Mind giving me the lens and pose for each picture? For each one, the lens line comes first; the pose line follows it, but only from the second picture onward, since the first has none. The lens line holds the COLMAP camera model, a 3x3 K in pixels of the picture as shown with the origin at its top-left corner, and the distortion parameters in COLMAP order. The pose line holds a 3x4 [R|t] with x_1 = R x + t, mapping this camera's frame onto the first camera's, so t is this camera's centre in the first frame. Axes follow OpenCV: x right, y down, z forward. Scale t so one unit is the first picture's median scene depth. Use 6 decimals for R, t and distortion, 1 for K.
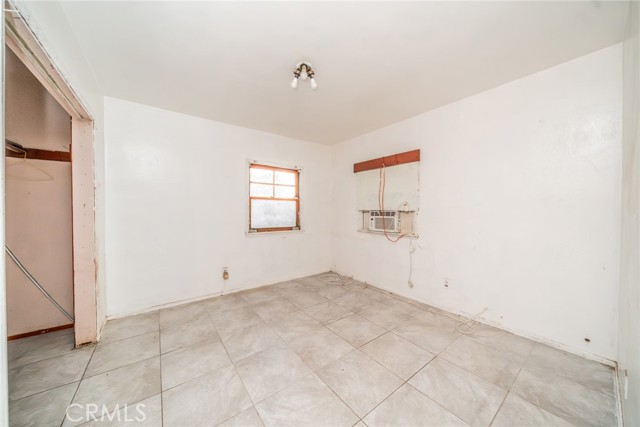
lens RADIAL K [[217.3, 0, 319.9], [0, 217.3, 213.1], [0, 0, 1]] dist [-0.007490, 0.000185]
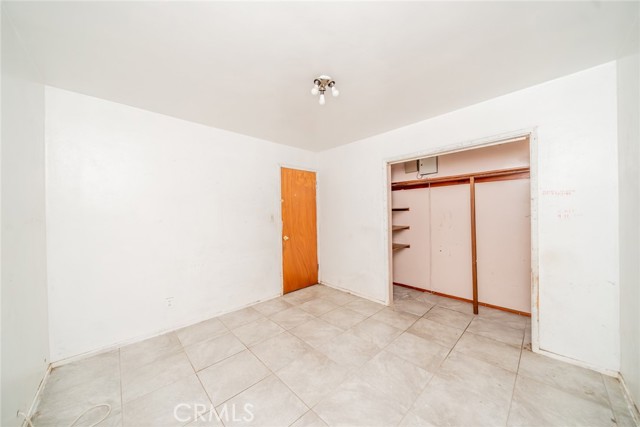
lens RADIAL K [[217.3, 0, 320.2], [0, 217.3, 213.3], [0, 0, 1]] dist [-0.007490, 0.000185]
pose [[-0.993488, 0.017453, -0.112593, 0.065897], [0.016174, 0.999794, 0.012261, -0.084179], [0.112784, 0.010360, -0.993566, 2.040344]]
